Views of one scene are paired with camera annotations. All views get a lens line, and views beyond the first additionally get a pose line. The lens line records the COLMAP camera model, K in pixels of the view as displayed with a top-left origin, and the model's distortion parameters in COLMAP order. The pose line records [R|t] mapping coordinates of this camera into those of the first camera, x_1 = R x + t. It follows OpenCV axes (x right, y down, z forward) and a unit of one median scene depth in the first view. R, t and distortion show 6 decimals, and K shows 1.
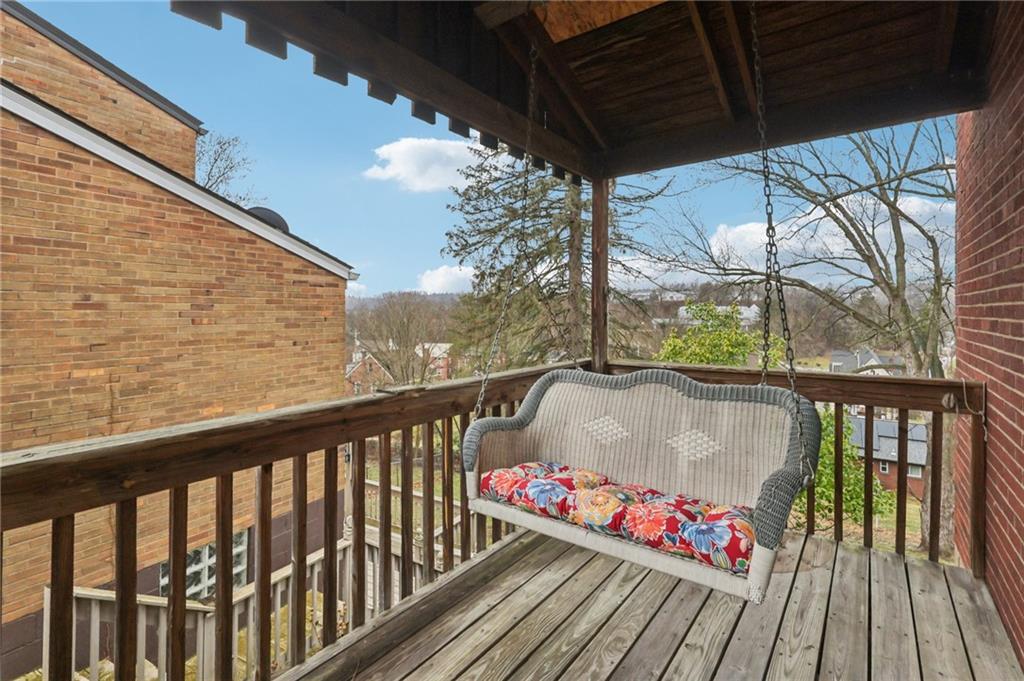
lens RADIAL K [[475.0, 0, 528.1], [0, 475.0, 308.3], [0, 0, 1]] dist [-0.001530, 0.000457]
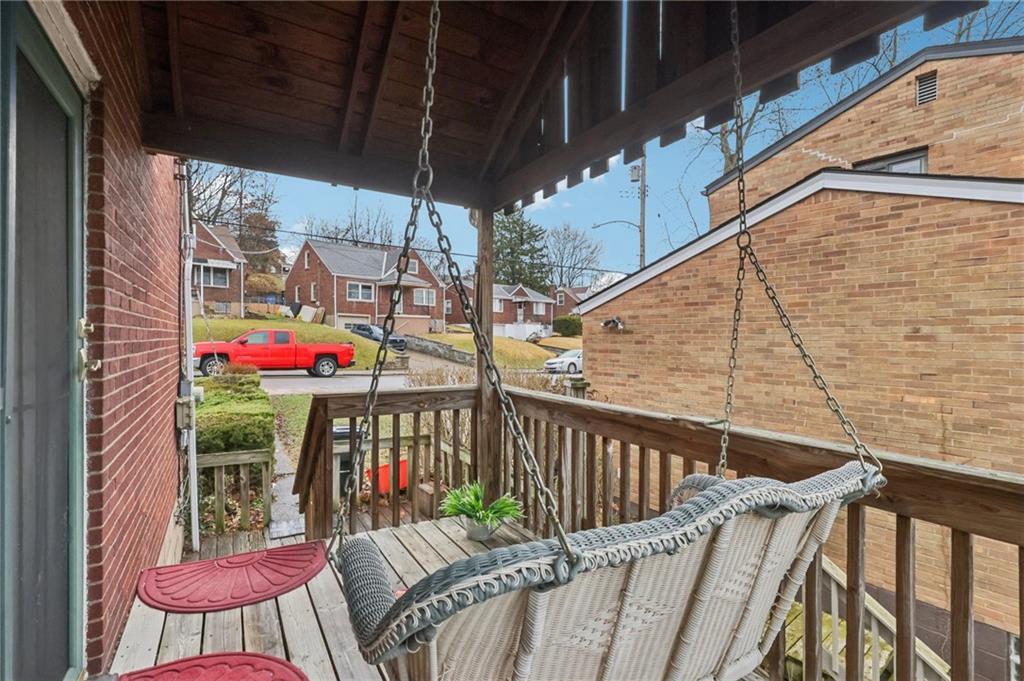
lens RADIAL K [[475.0, 0, 515.7], [0, 475.0, 341.6], [0, 0, 1]] dist [-0.001530, 0.000457]
pose [[-0.388594, -0.000551, -0.921409, 0.425668], [-0.003616, 0.999993, 0.000927, 0.006214], [0.921402, 0.003692, -0.388593, 0.569853]]
